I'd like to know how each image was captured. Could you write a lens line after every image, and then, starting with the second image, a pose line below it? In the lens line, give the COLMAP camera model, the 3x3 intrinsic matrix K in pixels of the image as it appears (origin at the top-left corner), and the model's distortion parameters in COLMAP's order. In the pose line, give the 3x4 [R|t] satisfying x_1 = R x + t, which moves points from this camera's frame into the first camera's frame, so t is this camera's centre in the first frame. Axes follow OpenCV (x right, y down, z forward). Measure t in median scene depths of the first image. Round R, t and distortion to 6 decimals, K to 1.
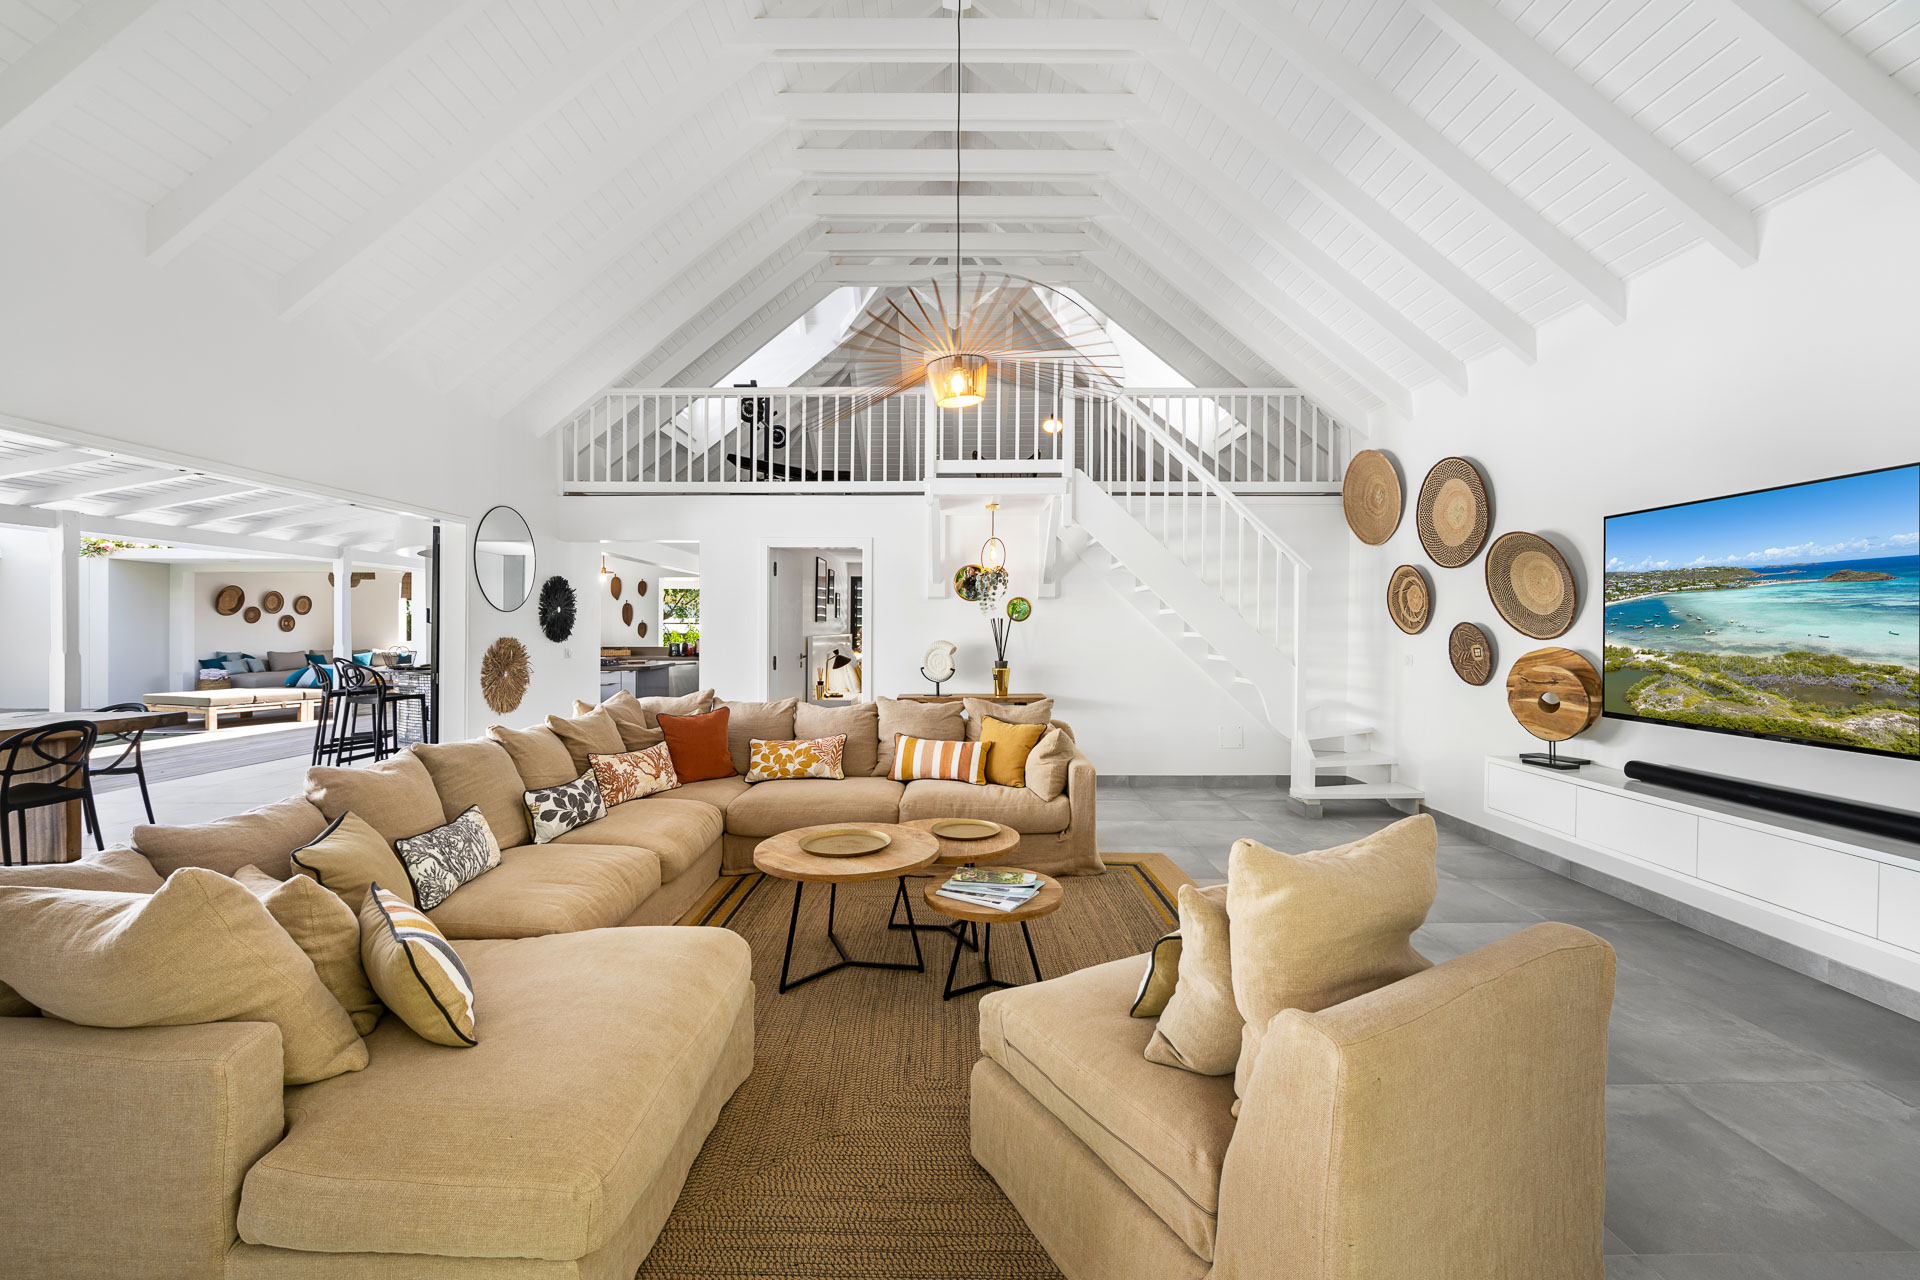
lens RADIAL K [[785.6, 0, 960.0], [0, 785.6, 640.0], [0, 0, 1]] dist [0.000409, 0.000143]
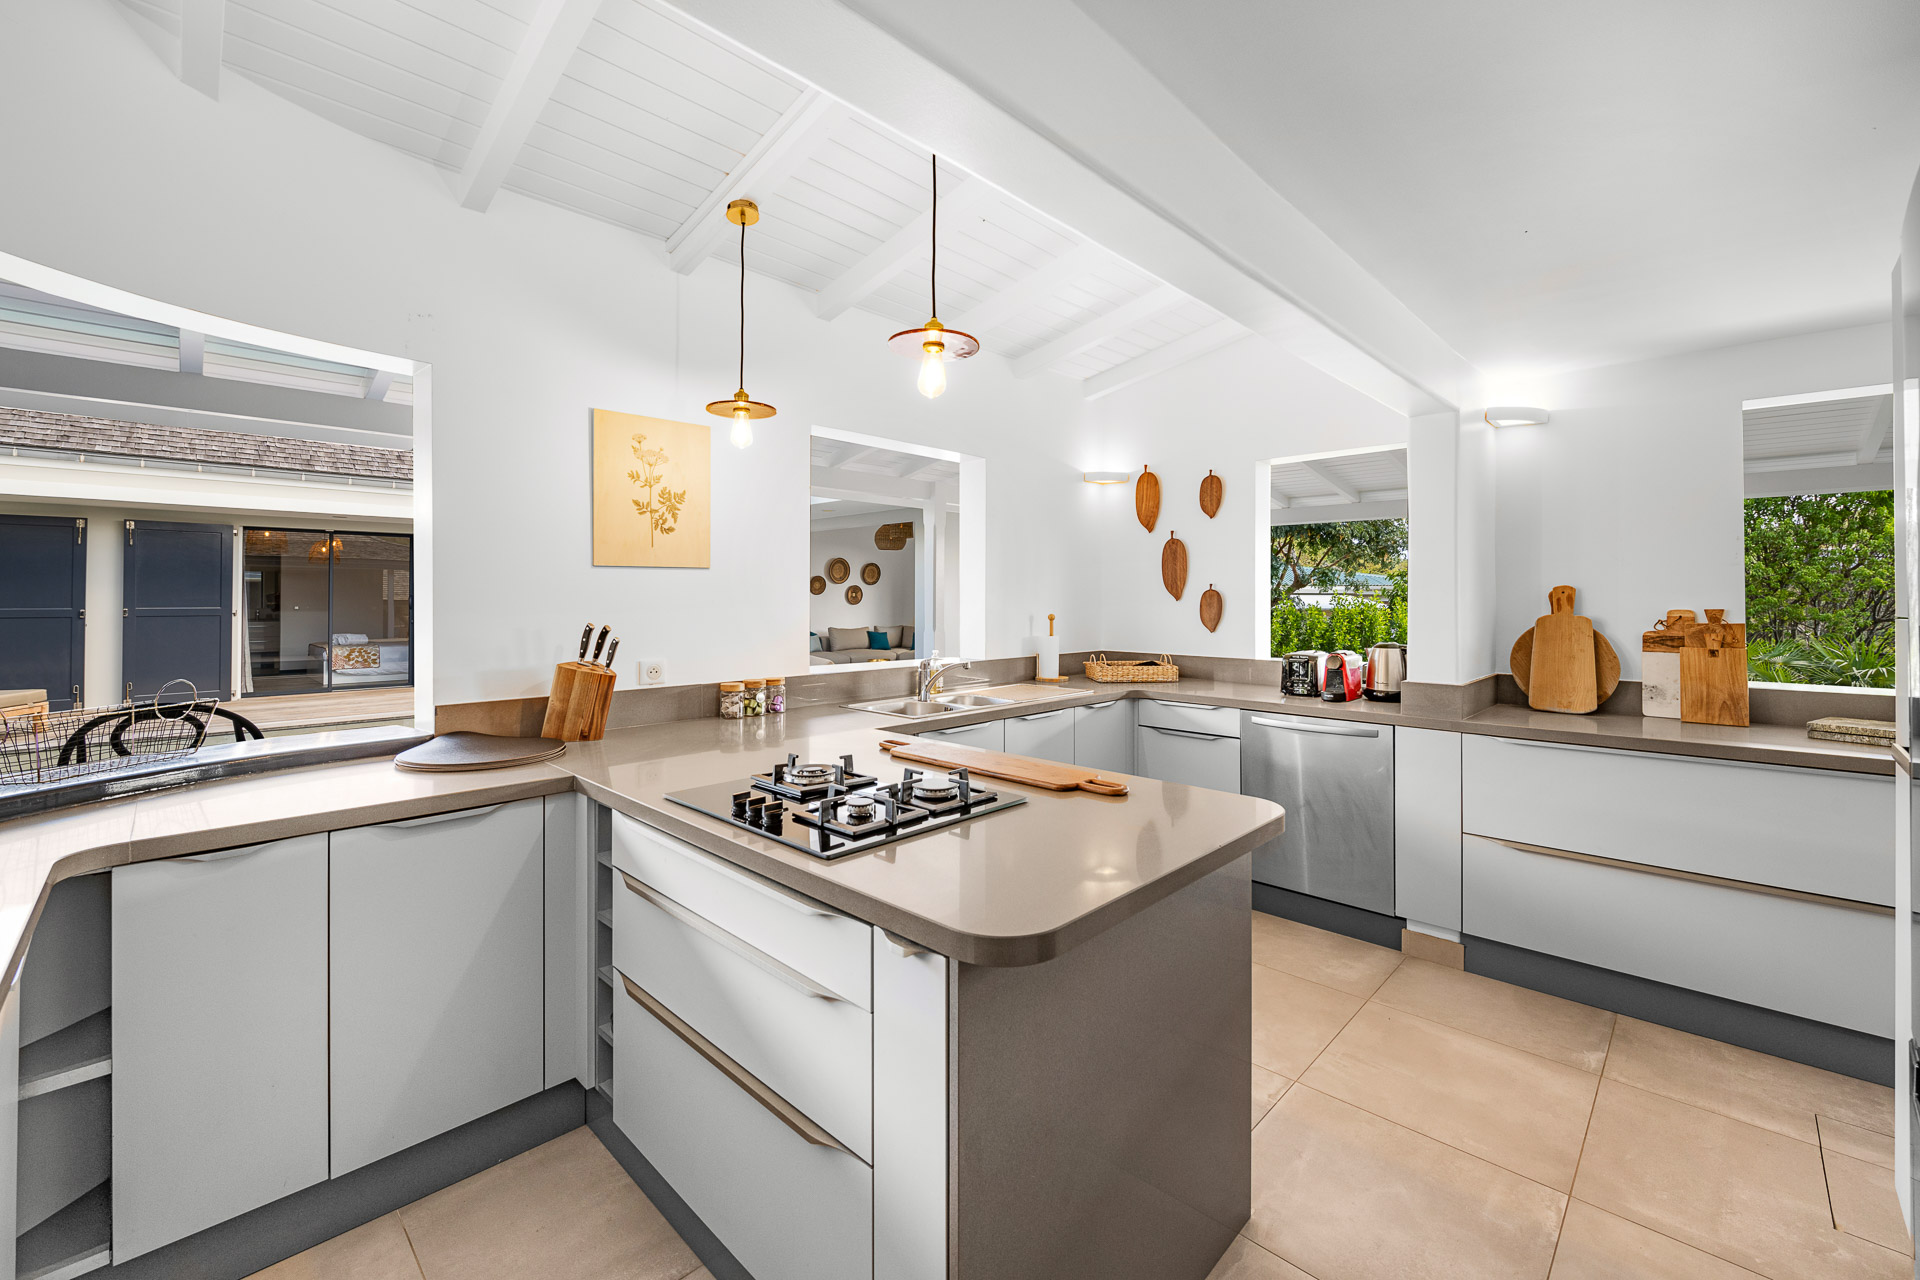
lens RADIAL K [[785.6, 0, 960.0], [0, 785.6, 640.0], [0, 0, 1]] dist [0.000409, 0.000143]
pose [[0.714563, 0.038414, -0.698516, -0.230986], [-0.013314, 0.999057, 0.041322, -0.012543], [0.699445, -0.020227, 0.714400, 0.656113]]
